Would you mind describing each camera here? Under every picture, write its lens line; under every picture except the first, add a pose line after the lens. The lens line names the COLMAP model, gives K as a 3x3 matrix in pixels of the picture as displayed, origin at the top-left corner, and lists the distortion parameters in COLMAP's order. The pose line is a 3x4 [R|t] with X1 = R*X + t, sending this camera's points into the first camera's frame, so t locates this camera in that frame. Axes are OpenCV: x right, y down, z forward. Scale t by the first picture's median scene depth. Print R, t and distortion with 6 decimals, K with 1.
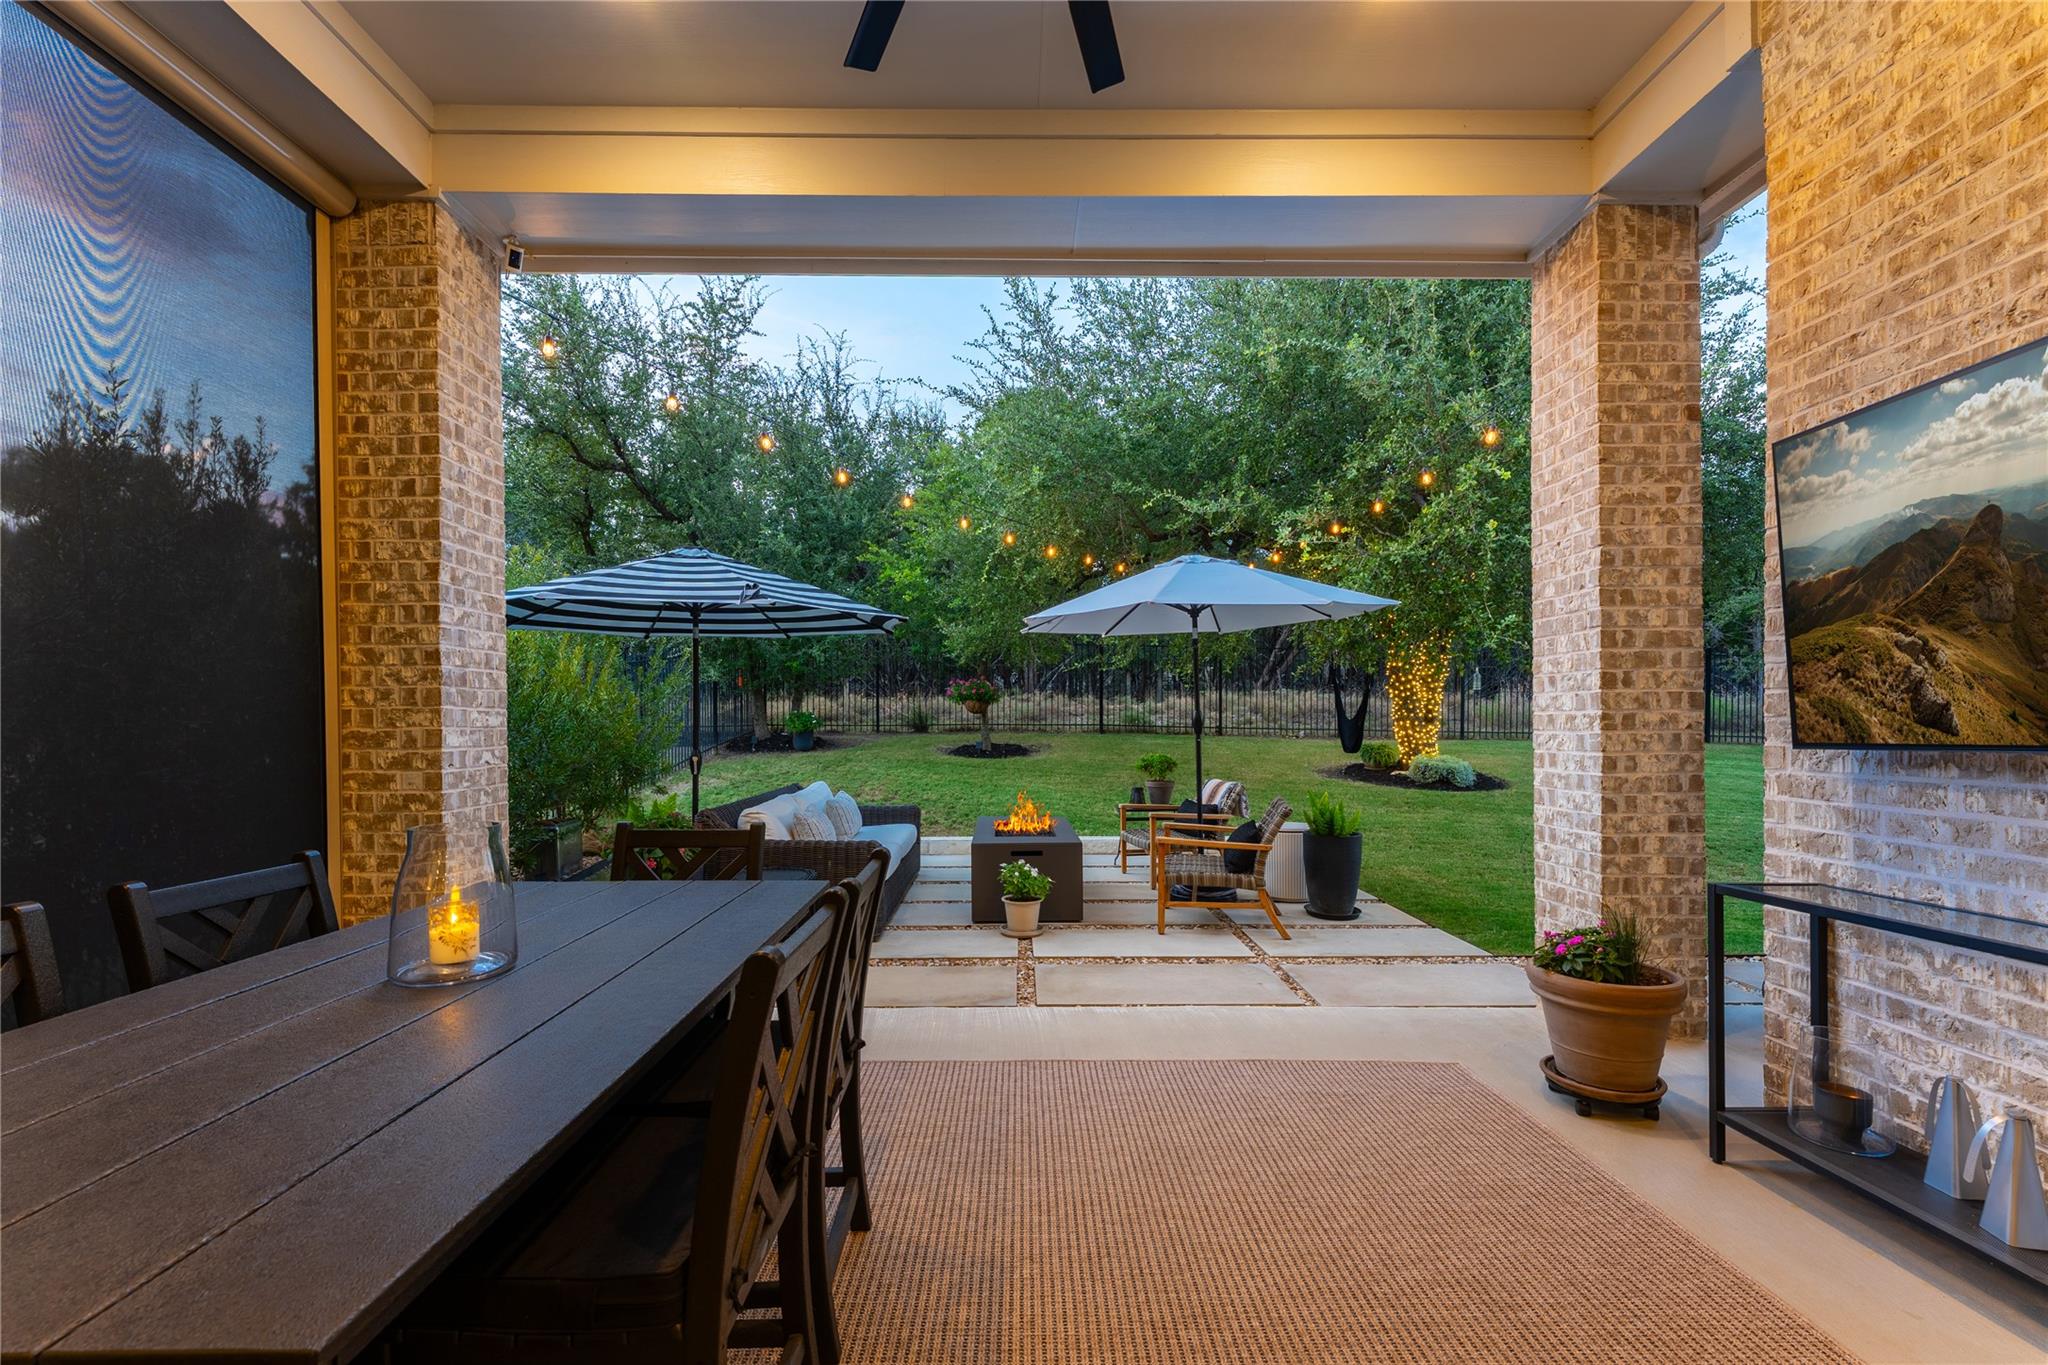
lens RADIAL K [[829.0, 0, 1022.2], [0, 829.0, 723.4], [0, 0, 1]] dist [-0.001990, -0.001021]
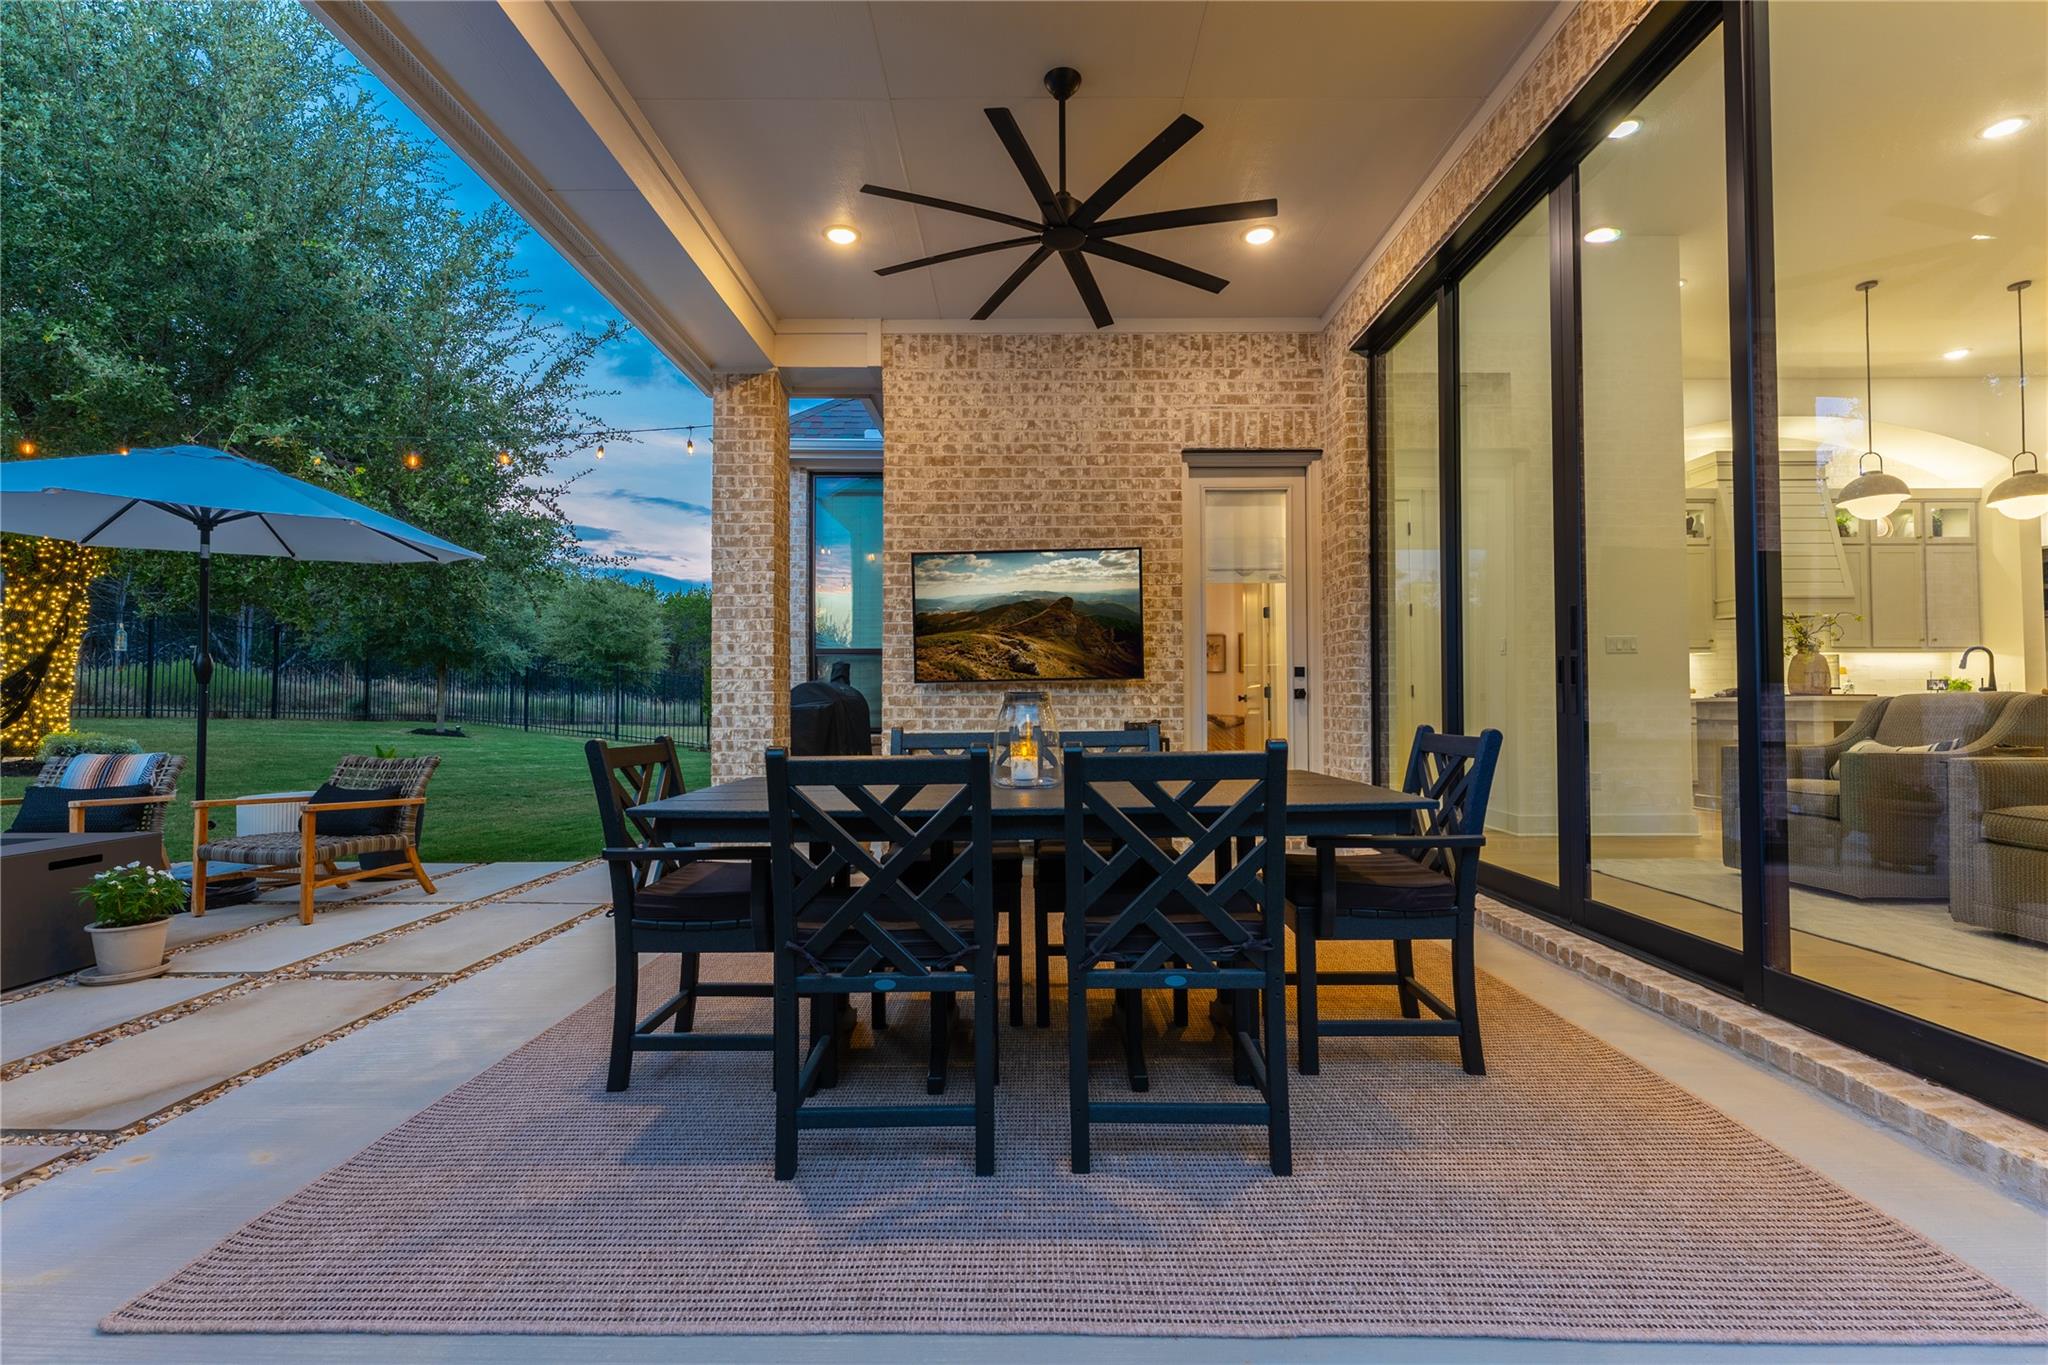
lens RADIAL K [[927.5, 0, 1016.6], [0, 927.5, 683.3], [0, 0, 1]] dist [-0.008647, -0.000044]
pose [[0.021865, 0.030220, 0.999304, -1.006203], [0.003064, 0.999536, -0.030294, 0.065785], [-0.999756, 0.003724, 0.021762, 0.383935]]
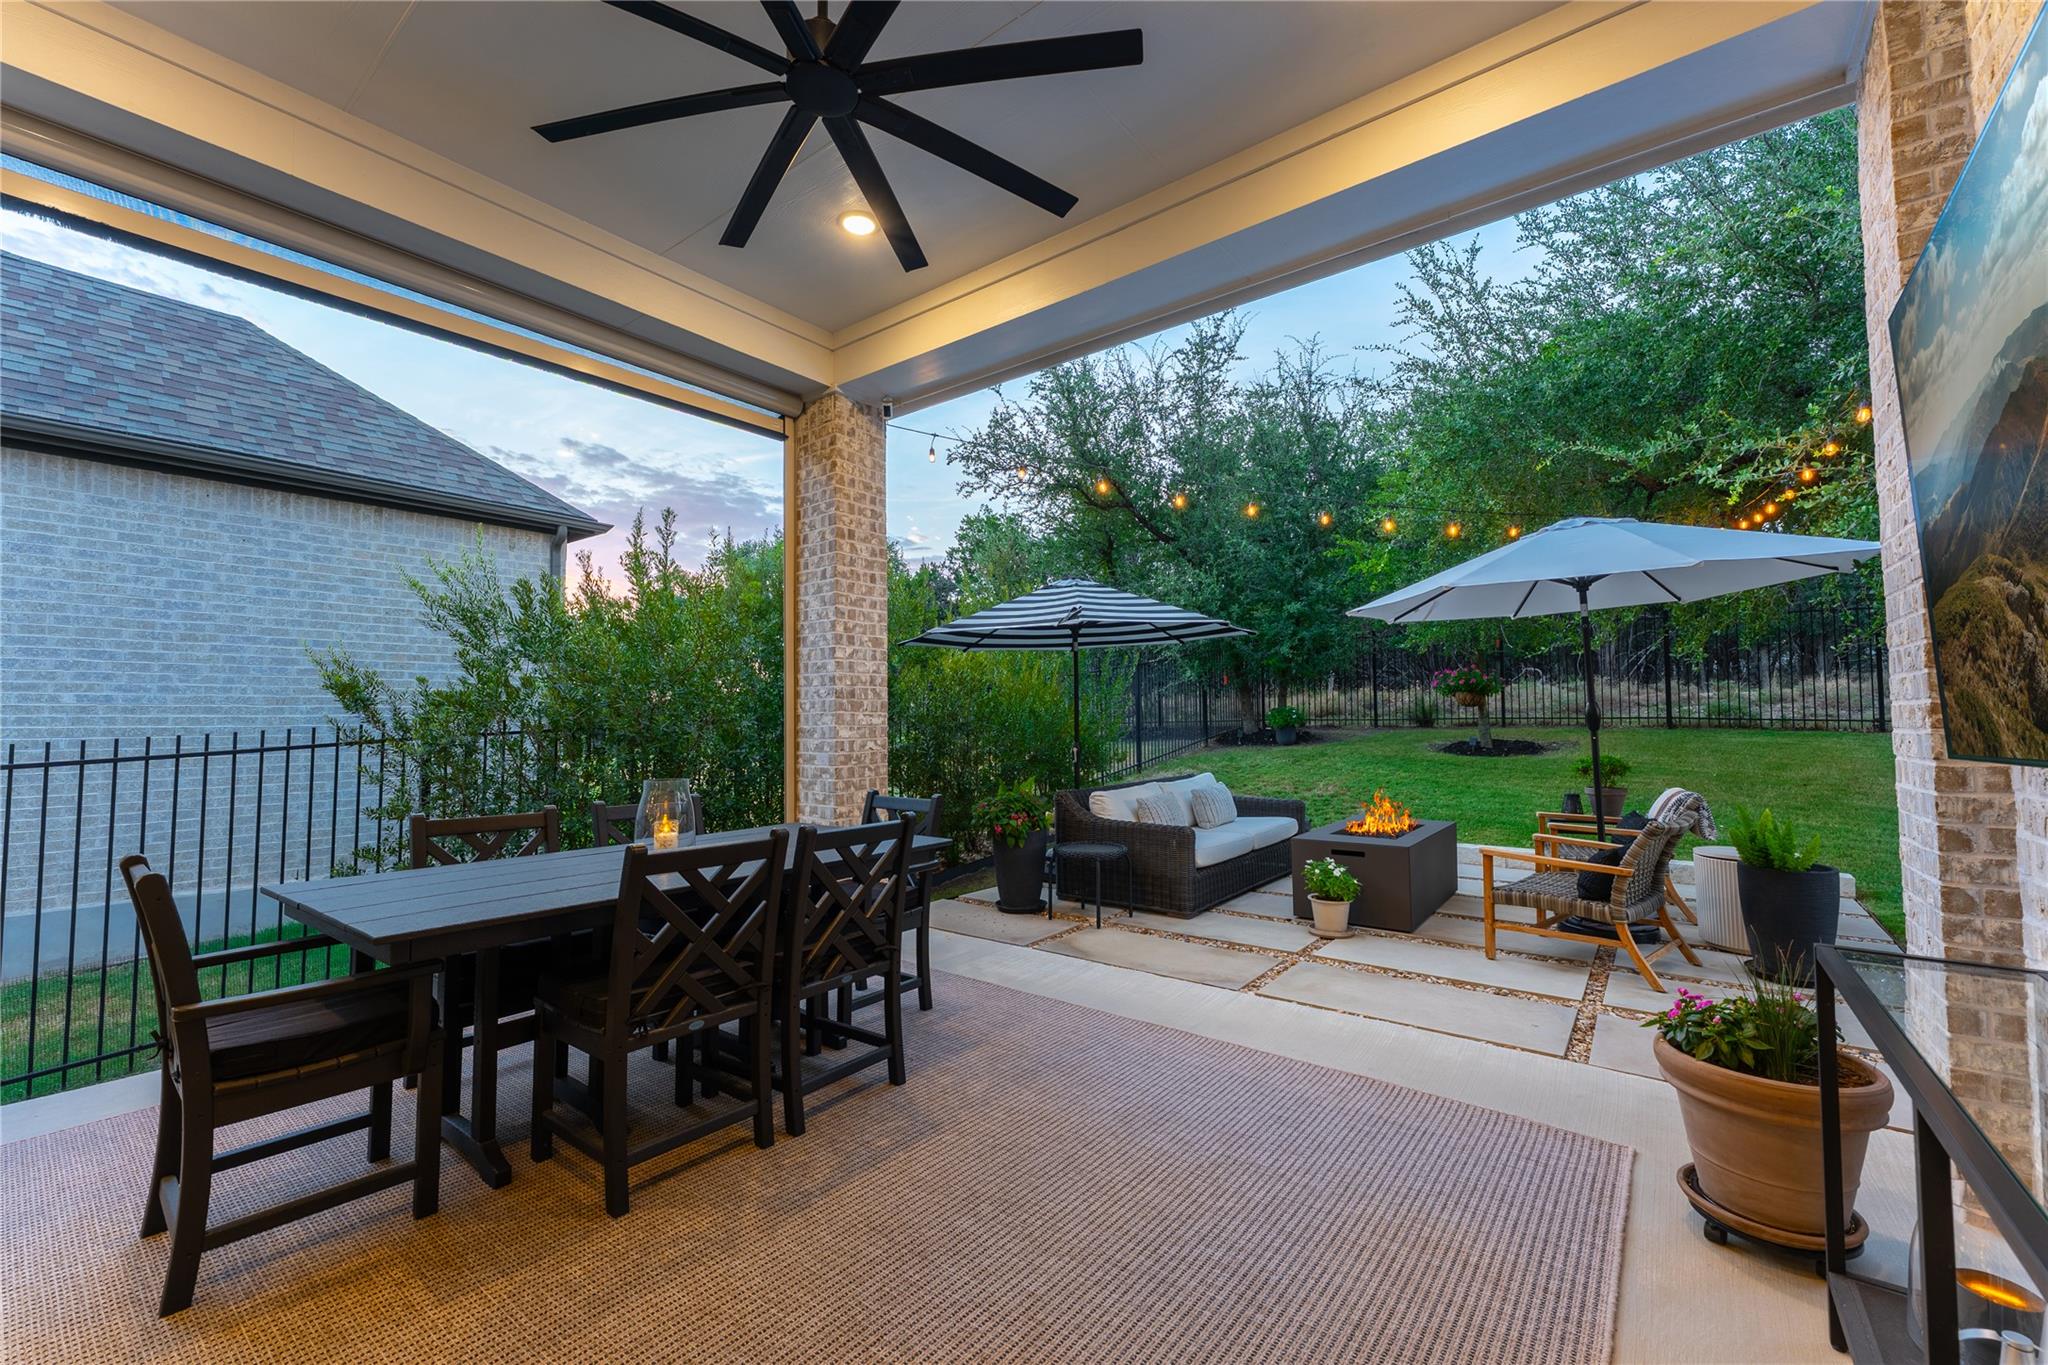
lens RADIAL K [[829.0, 0, 1043.9], [0, 829.0, 680.1], [0, 0, 1]] dist [-0.001990, -0.001021]
pose [[0.787455, -0.034115, -0.615428, 0.473673], [0.006356, 0.998863, -0.047237, -0.003159], [0.616340, 0.033286, 0.786777, 0.012517]]
